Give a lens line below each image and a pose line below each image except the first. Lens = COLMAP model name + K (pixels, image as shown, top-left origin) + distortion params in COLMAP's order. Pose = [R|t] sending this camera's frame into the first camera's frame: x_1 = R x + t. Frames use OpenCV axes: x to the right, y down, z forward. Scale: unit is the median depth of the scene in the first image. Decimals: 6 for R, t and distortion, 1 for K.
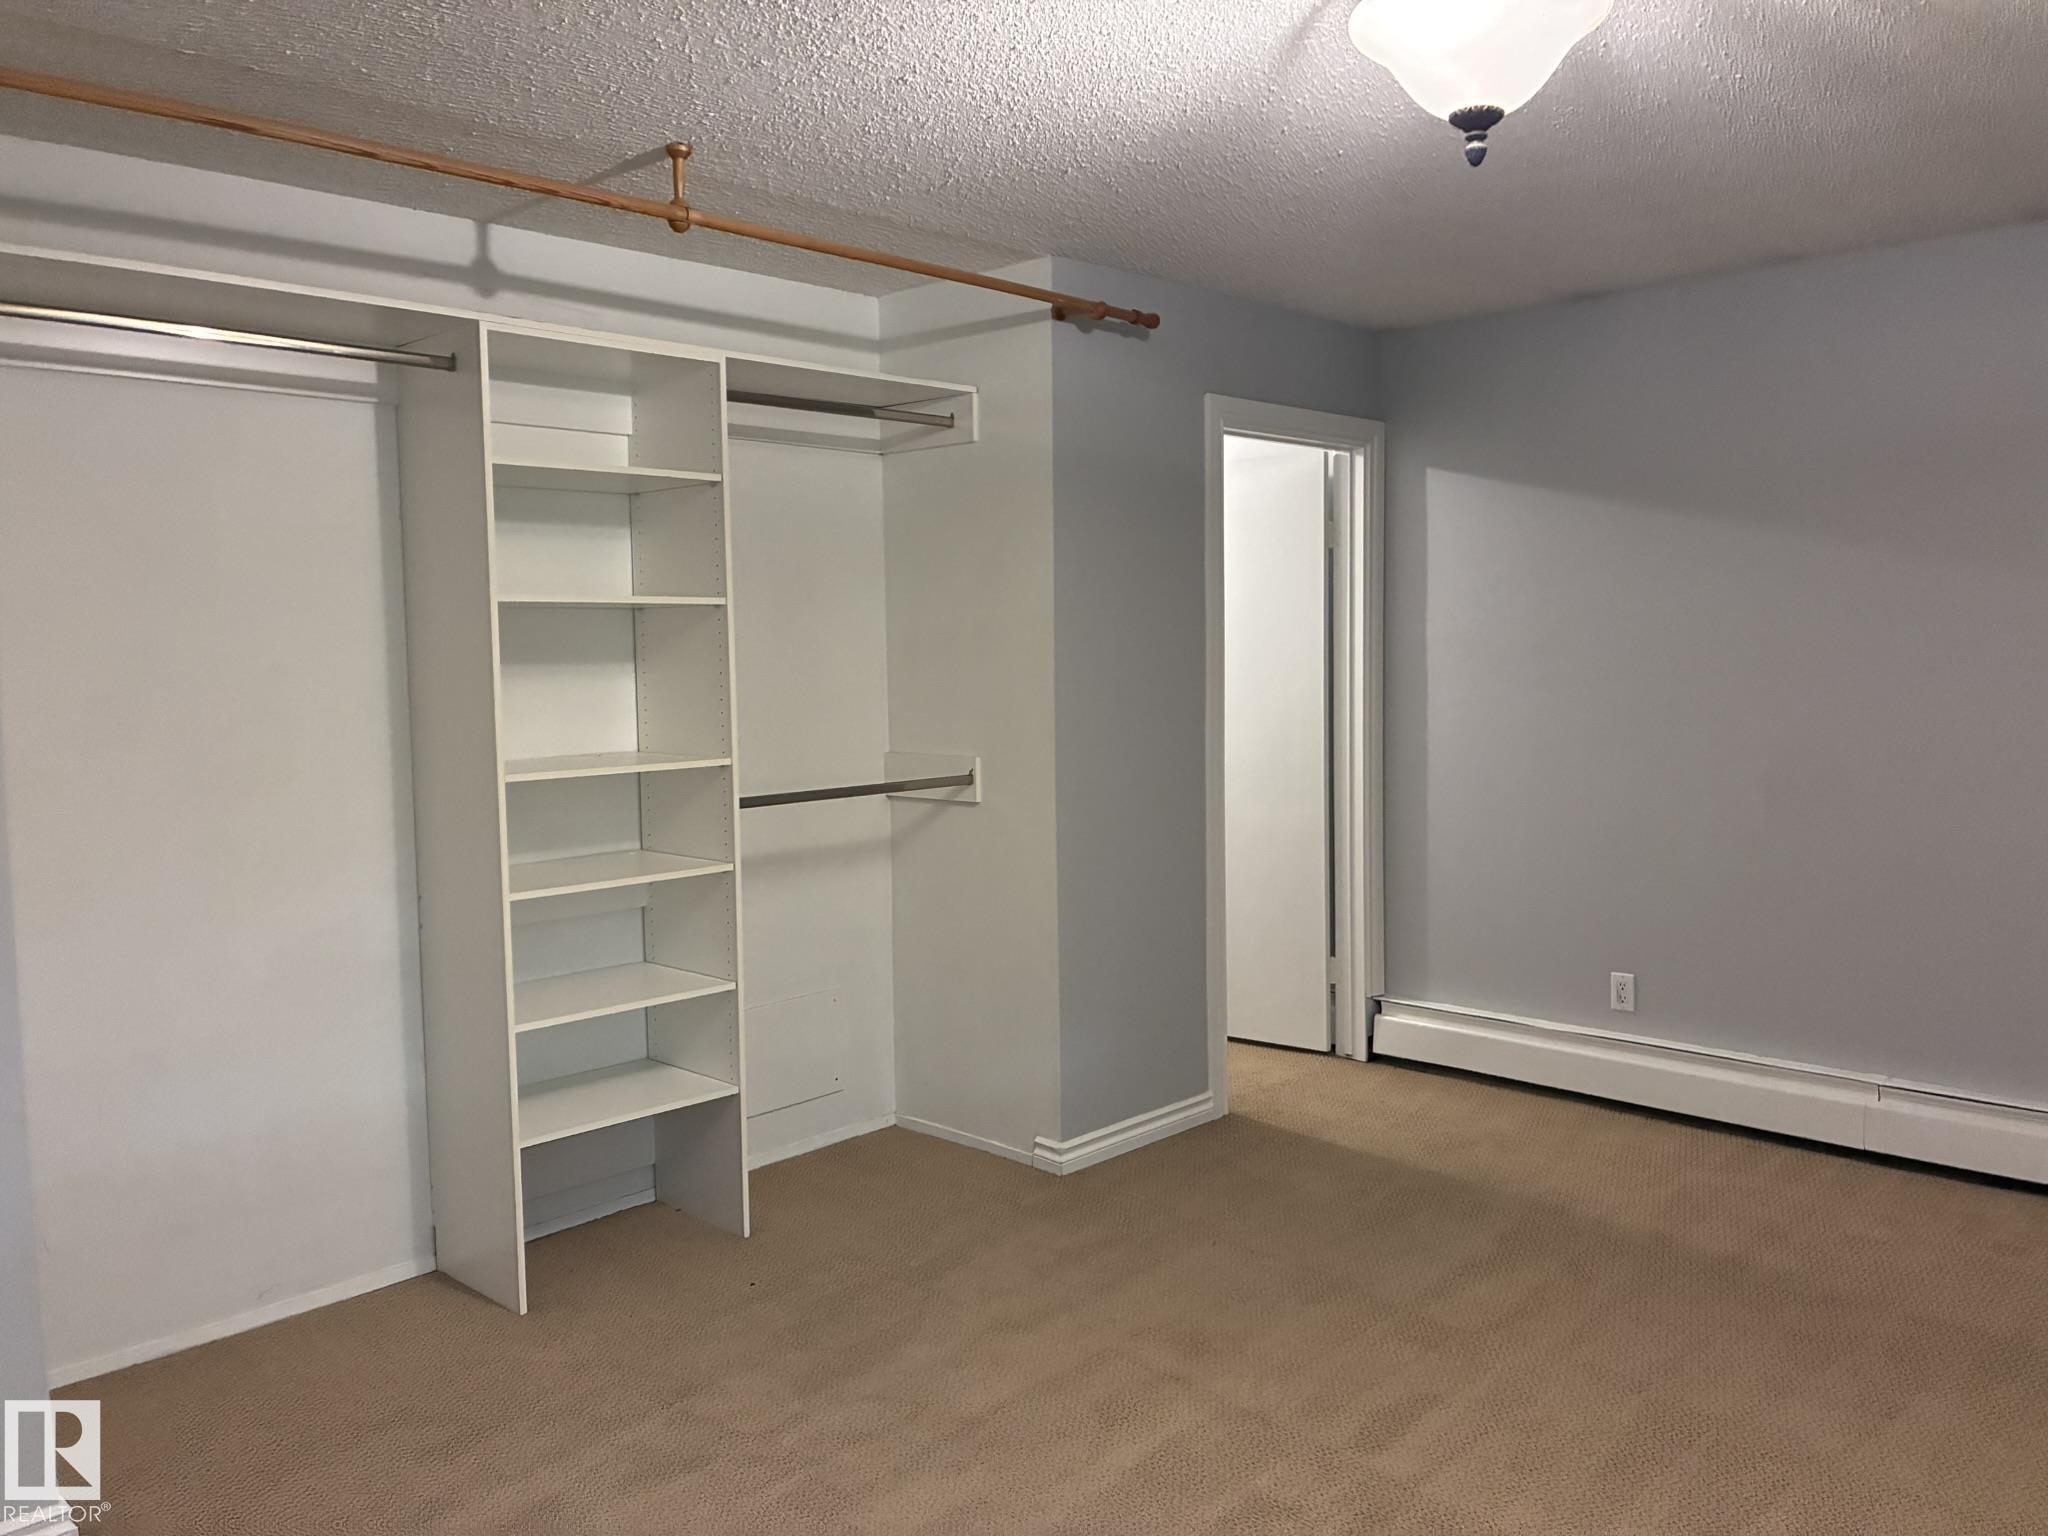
lens RADIAL K [[1565.1, 0, 1035.4], [0, 1565.1, 746.8], [0, 0, 1]] dist [0.046903, -0.049753]
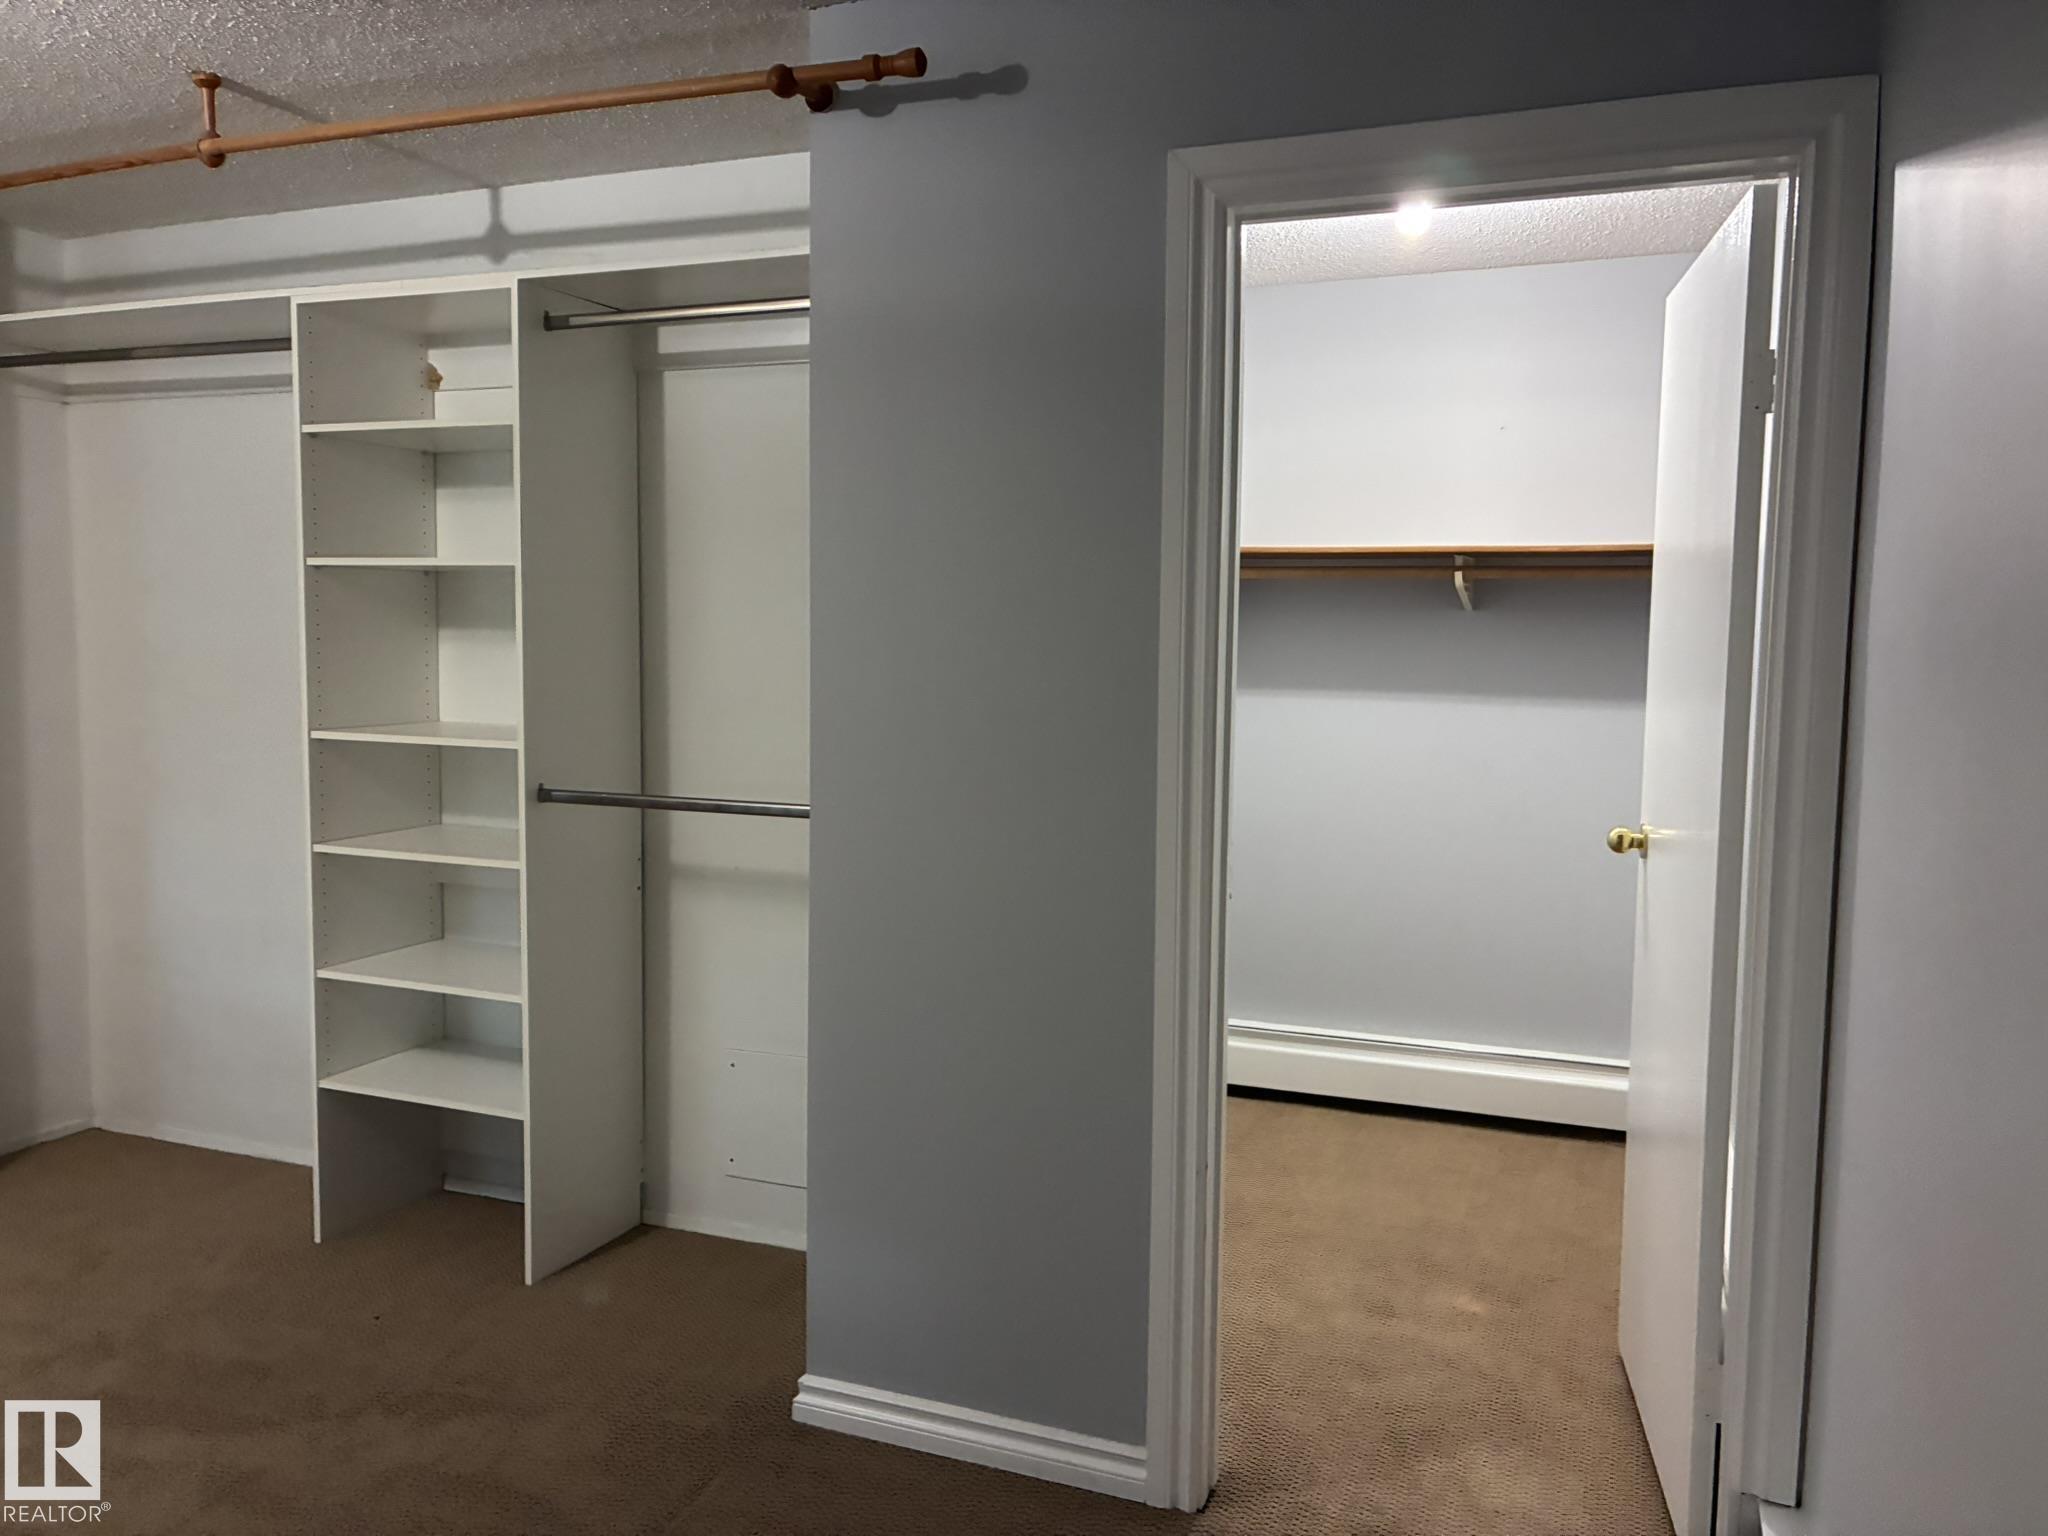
lens RADIAL K [[1565.1, 0, 1003.2], [0, 1565.1, 763.6], [0, 0, 1]] dist [0.046903, -0.049753]
pose [[0.376046, 0.096007, -0.921614, 0.750614], [-0.082847, 0.994118, 0.069756, -0.067125], [0.922890, 0.050122, 0.381788, 0.957048]]
